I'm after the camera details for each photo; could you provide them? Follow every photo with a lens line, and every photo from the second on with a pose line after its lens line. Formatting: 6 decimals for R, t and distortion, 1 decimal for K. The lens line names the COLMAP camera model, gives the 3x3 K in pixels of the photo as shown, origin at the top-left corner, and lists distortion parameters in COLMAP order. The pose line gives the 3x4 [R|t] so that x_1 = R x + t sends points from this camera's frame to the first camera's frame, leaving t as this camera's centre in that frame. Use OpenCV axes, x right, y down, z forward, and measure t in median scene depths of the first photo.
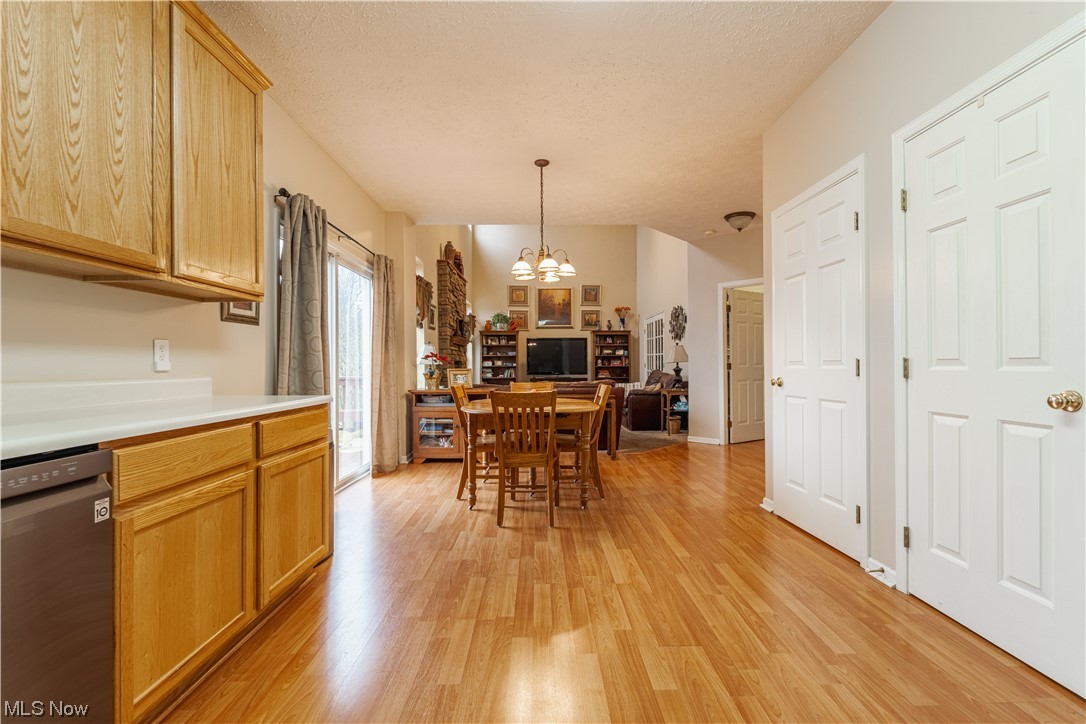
lens RADIAL K [[478.2, 0, 542.1], [0, 478.2, 363.9], [0, 0, 1]] dist [-0.009705, 0.000302]
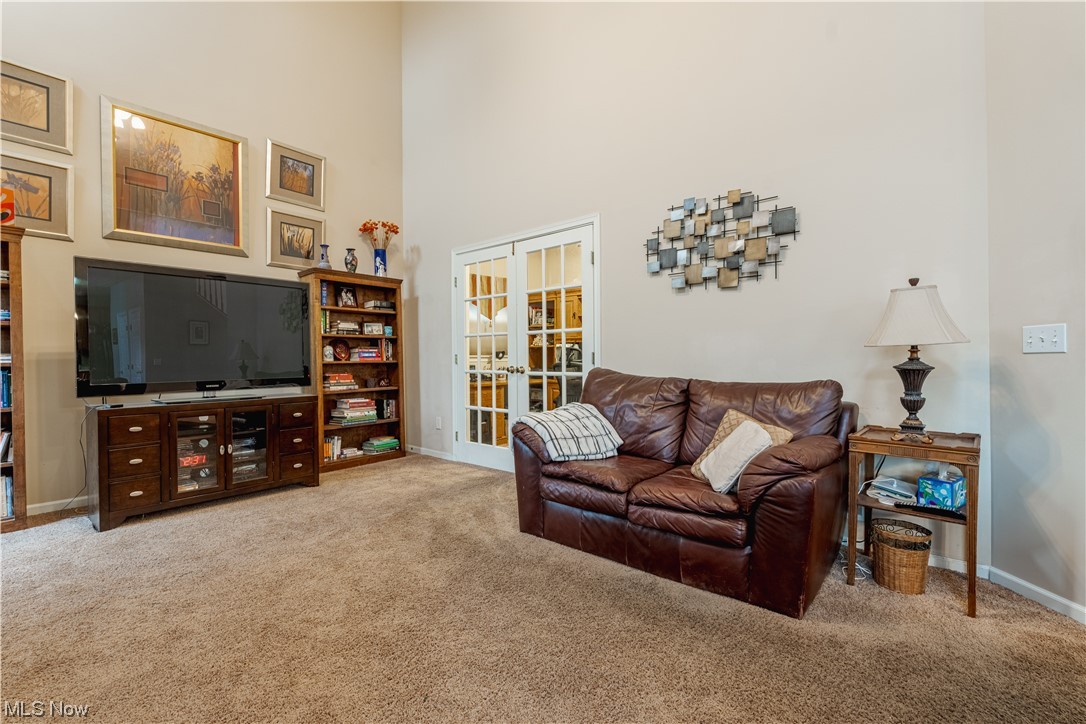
lens RADIAL K [[478.2, 0, 536.2], [0, 478.2, 357.5], [0, 0, 1]] dist [-0.009705, 0.000302]
pose [[0.668676, -0.002246, 0.743551, -0.053891], [0.003479, 0.999994, -0.000108, 0.001314], [-0.743546, 0.002659, 0.668680, 0.614273]]
